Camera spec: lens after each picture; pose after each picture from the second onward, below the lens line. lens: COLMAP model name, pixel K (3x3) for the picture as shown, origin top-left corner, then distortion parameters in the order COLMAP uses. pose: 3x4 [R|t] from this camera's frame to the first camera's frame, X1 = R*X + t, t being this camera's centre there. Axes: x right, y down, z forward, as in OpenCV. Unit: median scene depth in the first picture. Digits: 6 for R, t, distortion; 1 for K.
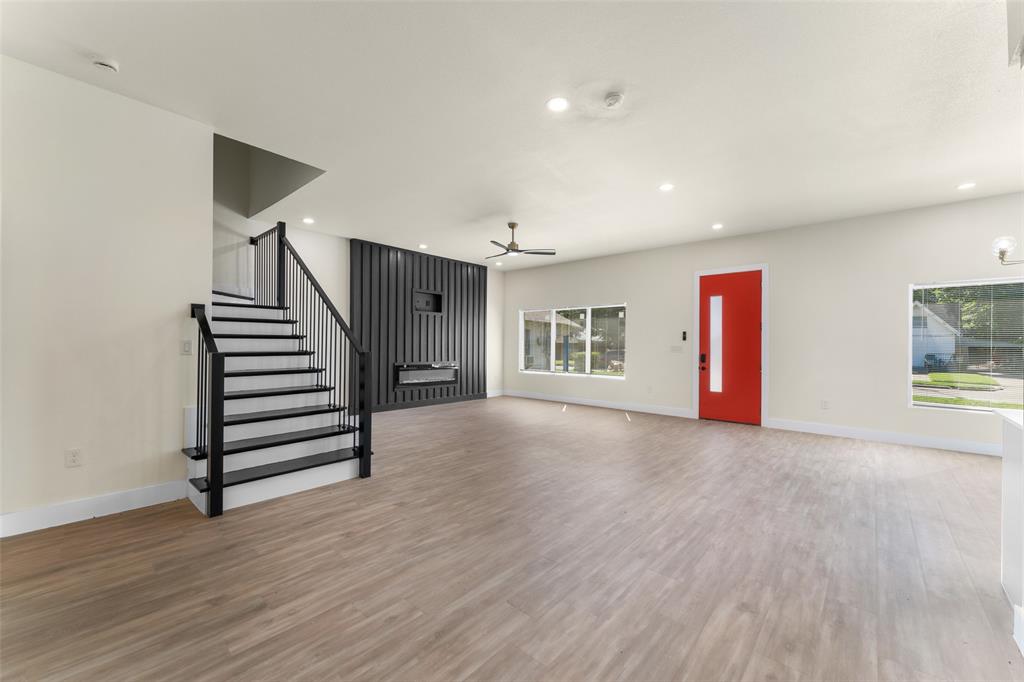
lens RADIAL K [[412.3, 0, 514.1], [0, 412.3, 343.3], [0, 0, 1]] dist [-0.002034, -0.001144]
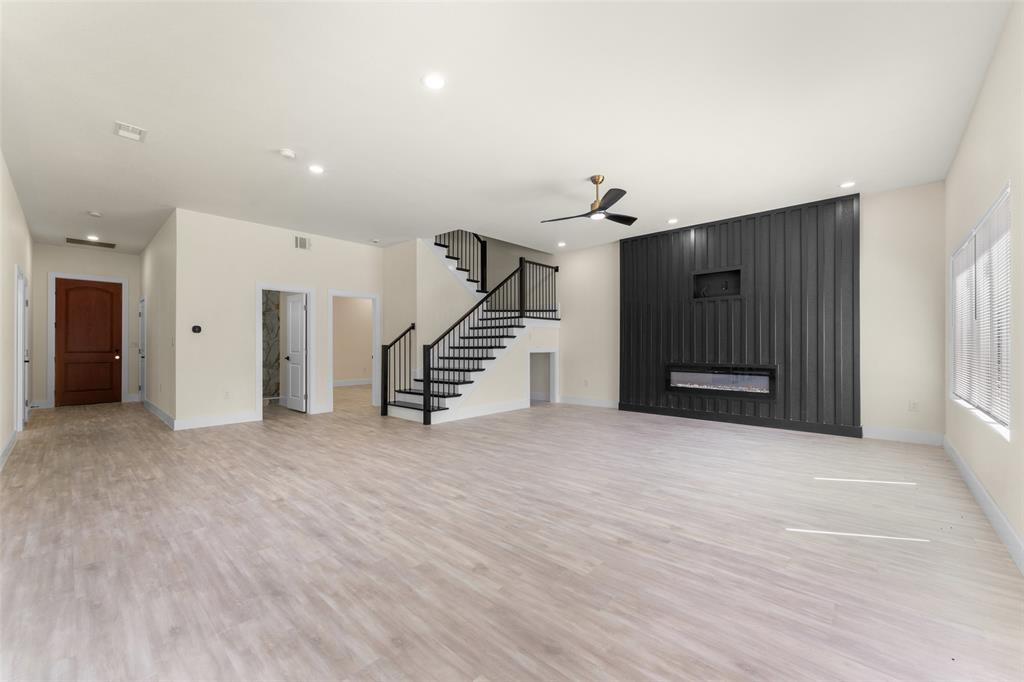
lens RADIAL K [[412.3, 0, 500.2], [0, 412.3, 346.0], [0, 0, 1]] dist [-0.002034, -0.001144]
pose [[-0.043438, -0.011488, -0.998990, 1.005234], [0.002694, 0.999929, -0.011616, 0.038241], [0.999053, -0.003196, -0.043404, 1.139220]]
